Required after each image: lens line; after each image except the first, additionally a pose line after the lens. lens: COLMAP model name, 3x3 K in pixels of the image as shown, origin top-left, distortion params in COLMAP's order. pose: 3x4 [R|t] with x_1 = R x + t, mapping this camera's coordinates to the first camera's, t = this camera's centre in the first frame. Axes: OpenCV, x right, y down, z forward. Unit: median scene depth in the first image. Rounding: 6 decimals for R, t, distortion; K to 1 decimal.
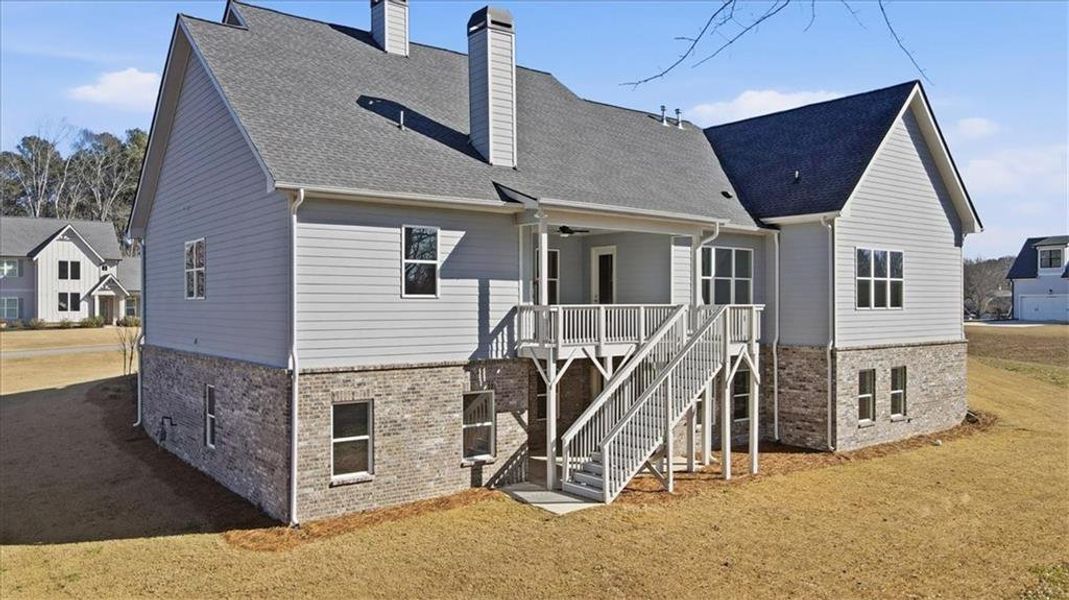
lens RADIAL K [[765.9, 0, 535.6], [0, 765.9, 304.0], [0, 0, 1]] dist [0.001923, 0.017314]
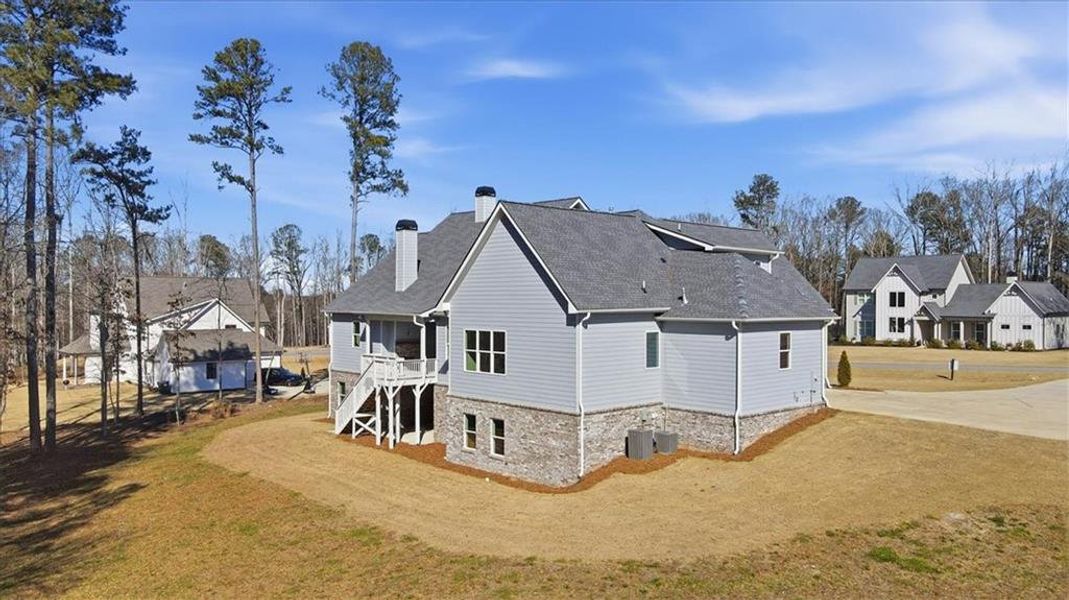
lens RADIAL K [[765.9, 0, 532.1], [0, 765.9, 323.8], [0, 0, 1]] dist [0.001923, 0.017314]
pose [[0.109512, 0.028197, -0.993585, 2.172980], [-0.004515, 0.999601, 0.027870, -0.143938], [0.993975, 0.001434, 0.109596, 1.113806]]
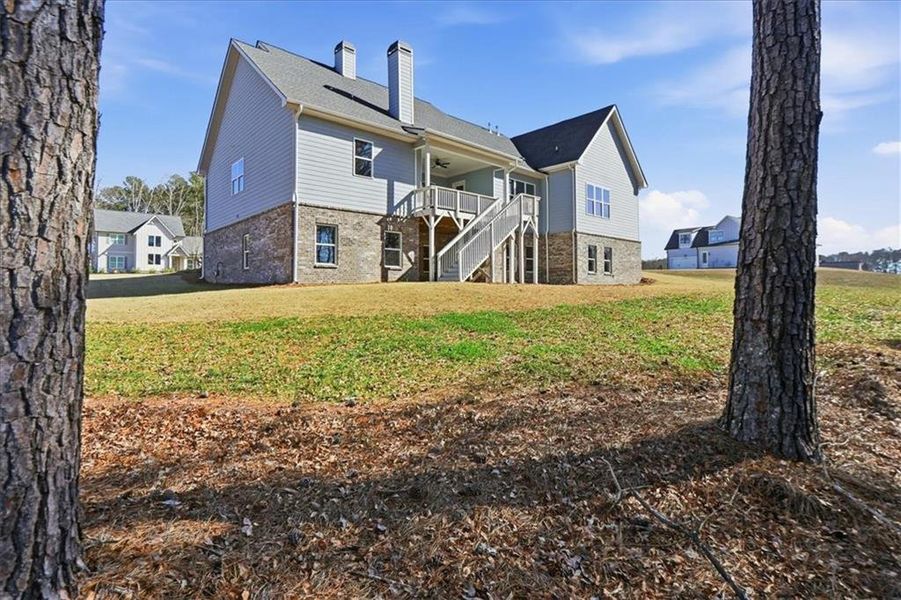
lens RADIAL K [[421.4, 0, 458.3], [0, 421.4, 274.2], [0, 0, 1]] dist [-0.013244, 0.000974]
pose [[0.995998, 0.000993, 0.089369, -0.006358], [0.001095, 0.999728, -0.023303, 0.213478], [-0.089368, 0.023308, 0.995726, -0.046979]]
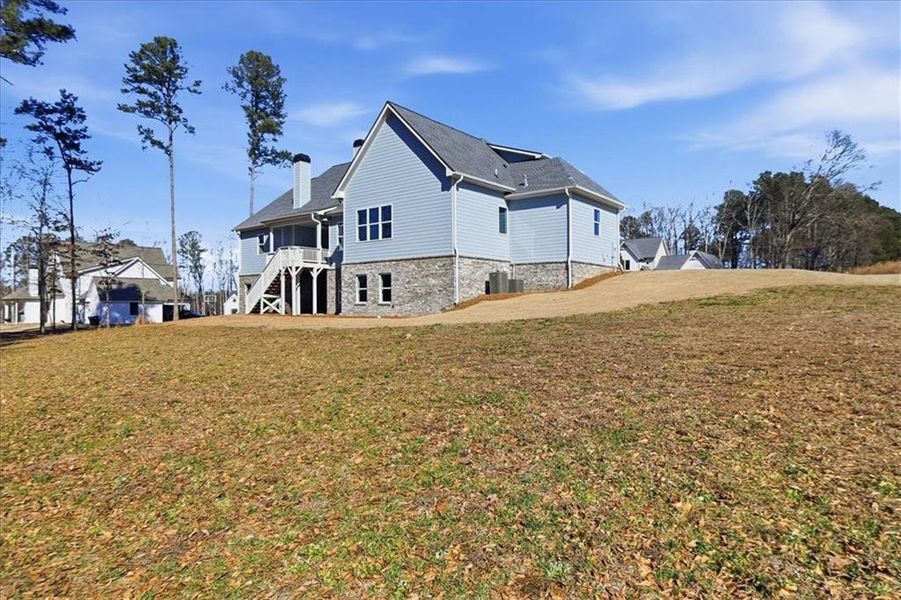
lens RADIAL K [[521.6, 0, 452.0], [0, 521.6, 306.5], [0, 0, 1]] dist [0.003092, -0.009077]
pose [[0.266785, 0.005556, -0.963740, 1.974670], [0.004145, 0.999968, 0.006912, 0.179563], [0.963747, -0.005839, 0.266754, 1.016139]]
